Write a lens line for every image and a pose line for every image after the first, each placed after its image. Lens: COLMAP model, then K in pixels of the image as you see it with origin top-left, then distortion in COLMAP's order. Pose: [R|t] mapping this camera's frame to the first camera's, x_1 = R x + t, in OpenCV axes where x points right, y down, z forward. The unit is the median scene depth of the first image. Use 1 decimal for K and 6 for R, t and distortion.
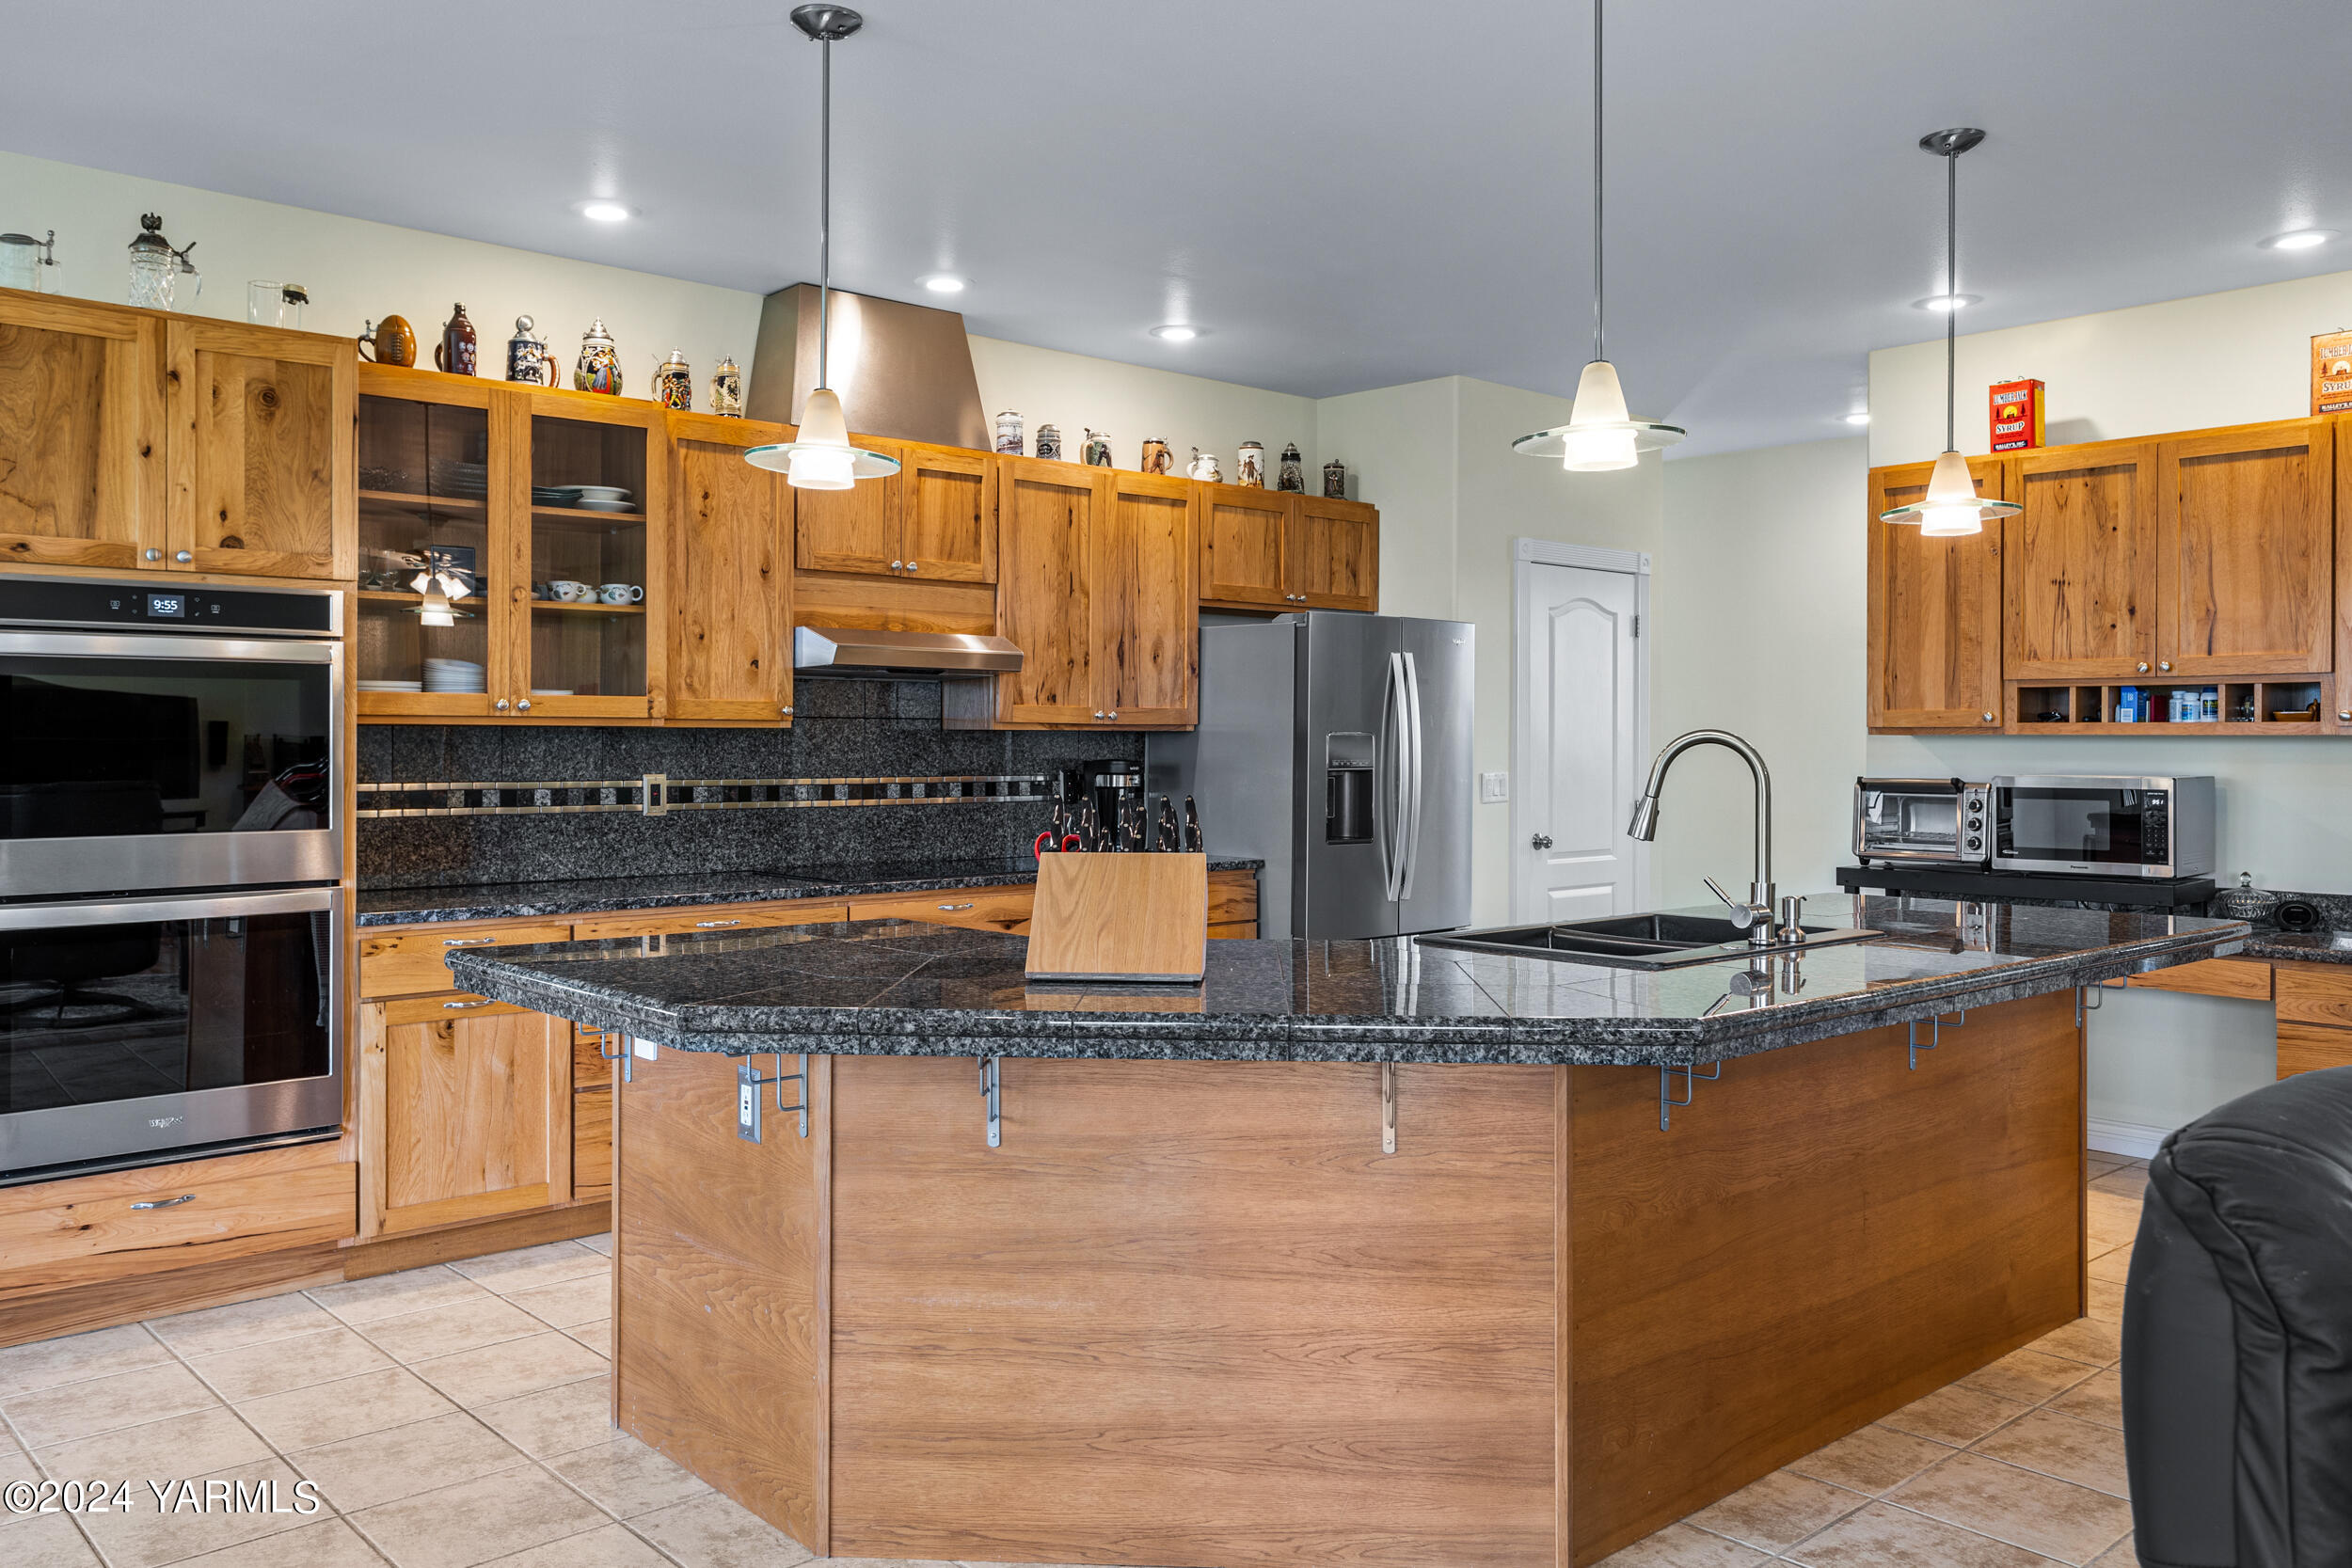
lens RADIAL K [[1791.4, 0, 1178.6], [0, 1791.4, 751.3], [0, 0, 1]] dist [-0.005456, 0.025530]
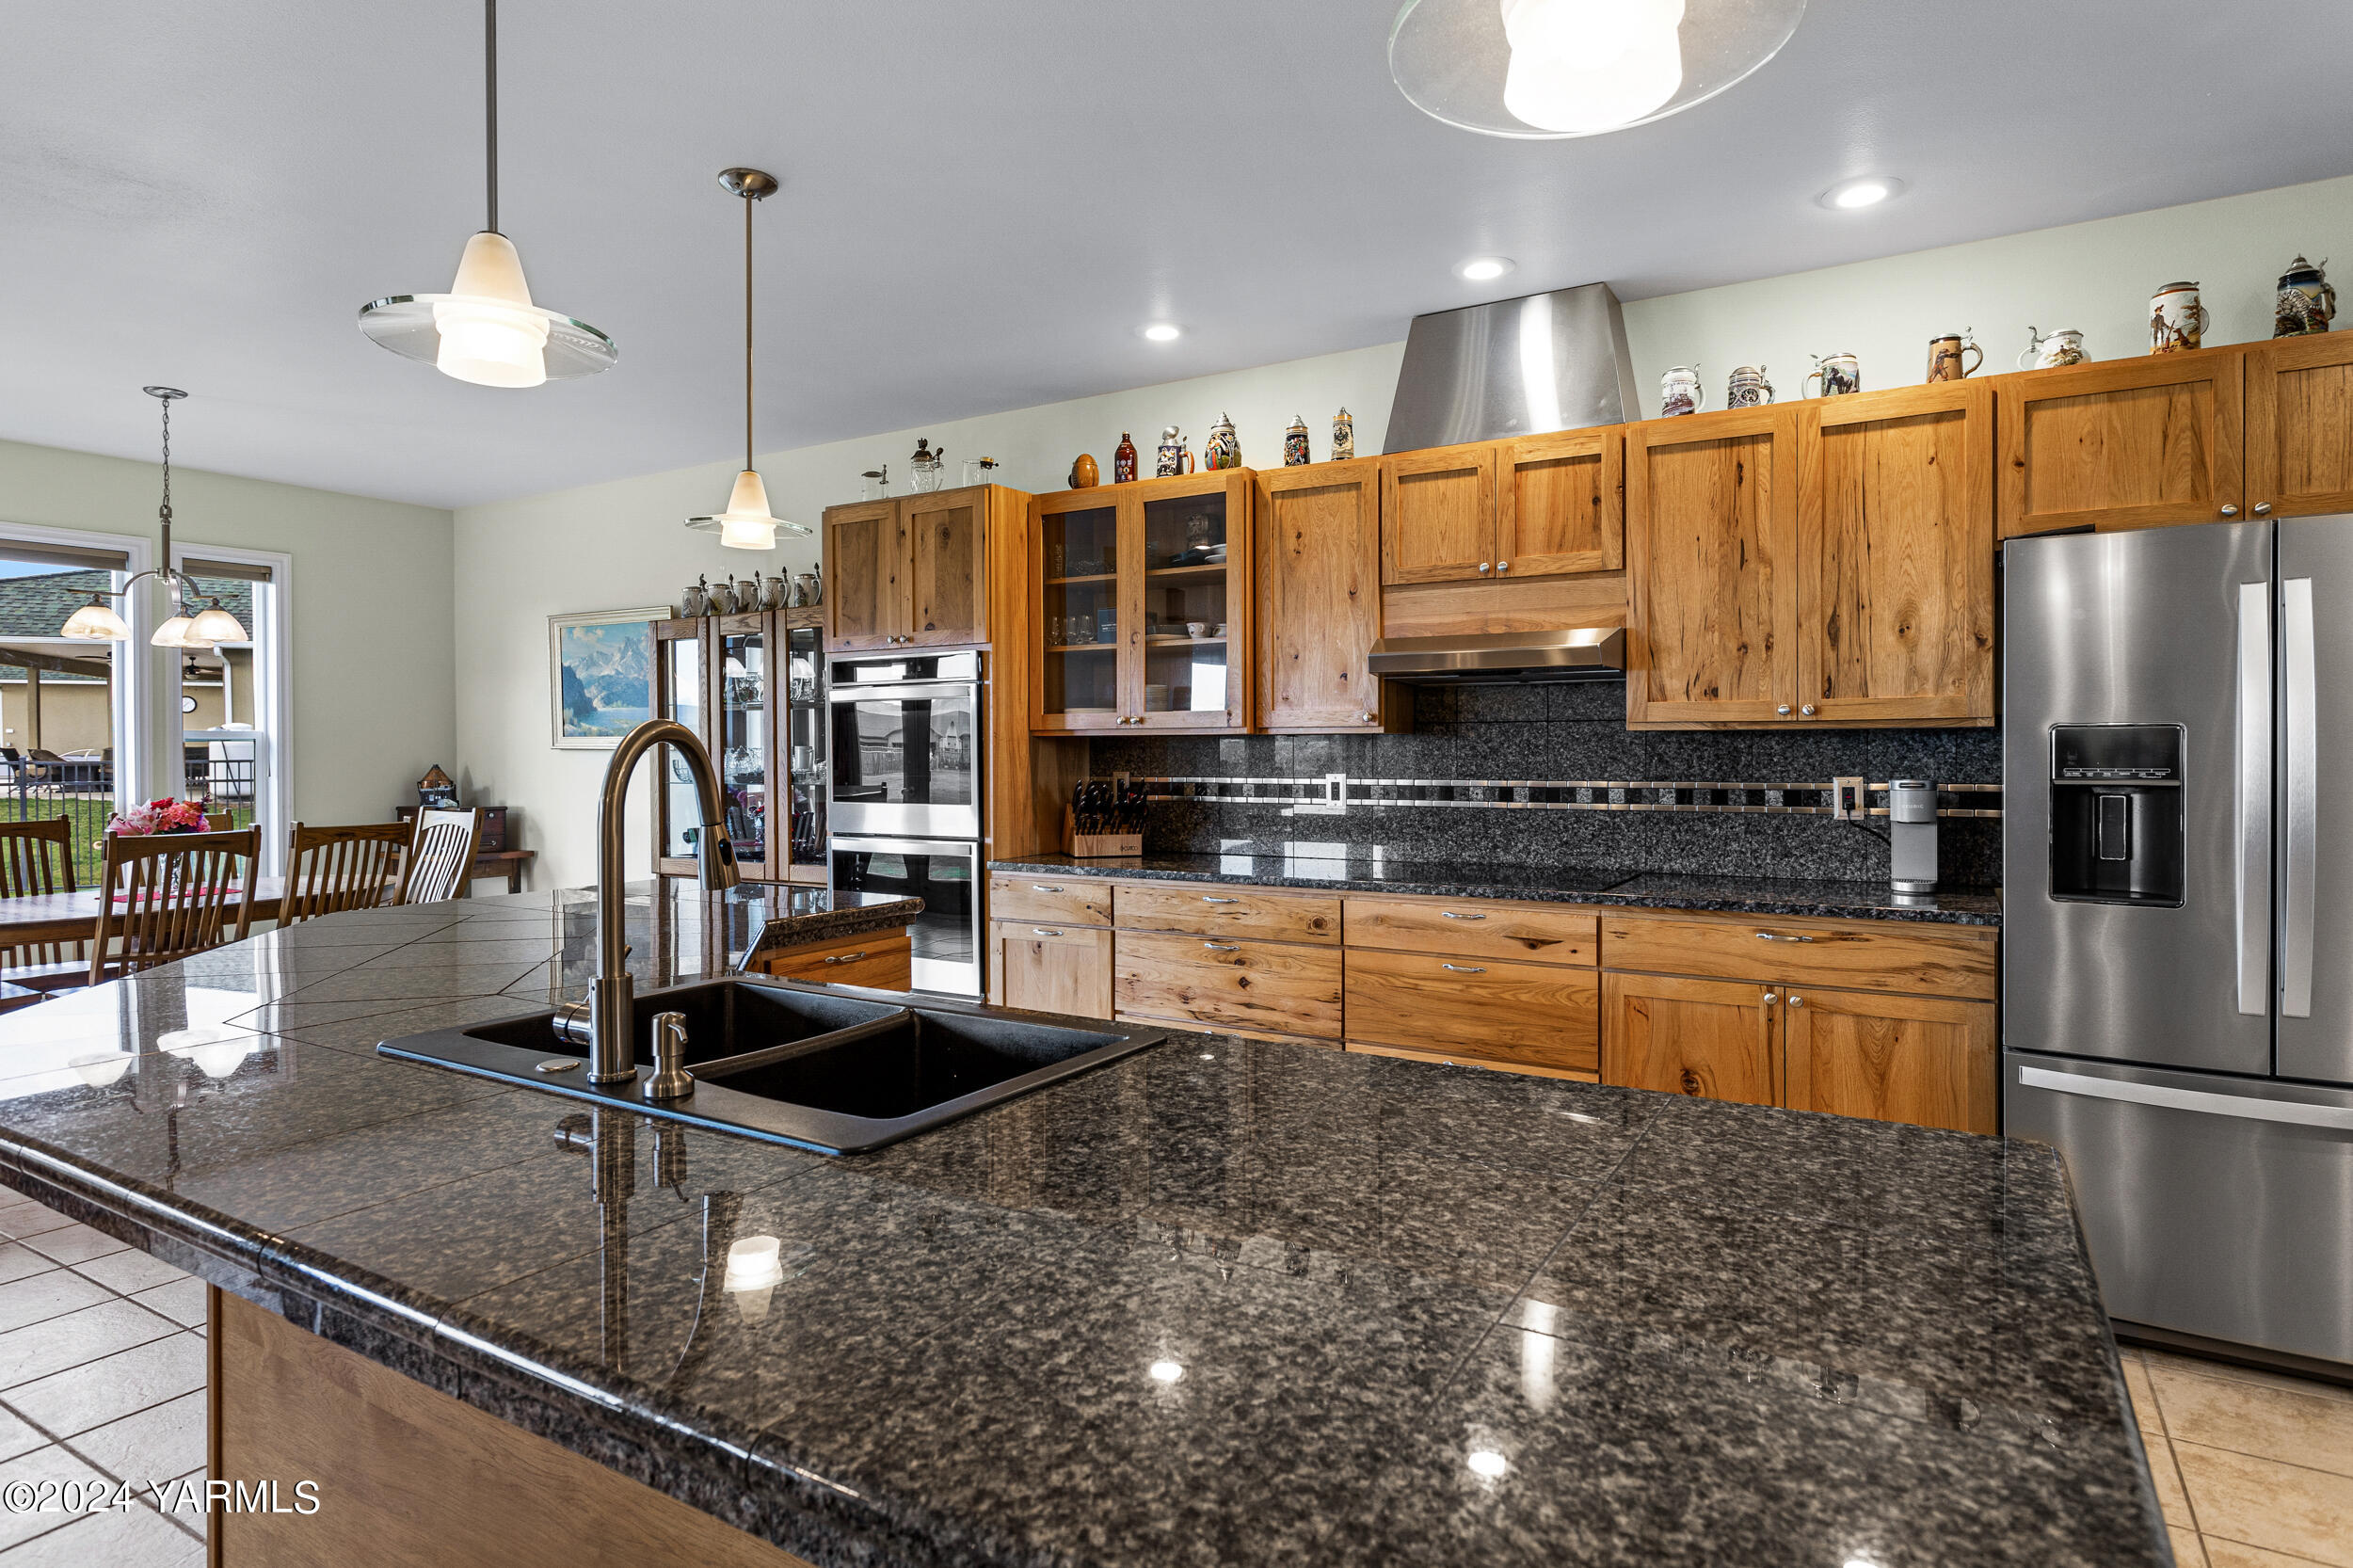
lens RADIAL K [[1296.9, 0, 1159.9], [0, 1296.9, 760.9], [0, 0, 1]] dist [0.002038, 0.000019]
pose [[0.285821, 0.002652, -0.958279, 0.491977], [-0.000928, 0.999996, 0.002490, 0.002111], [0.958282, 0.000178, 0.285823, 0.633889]]
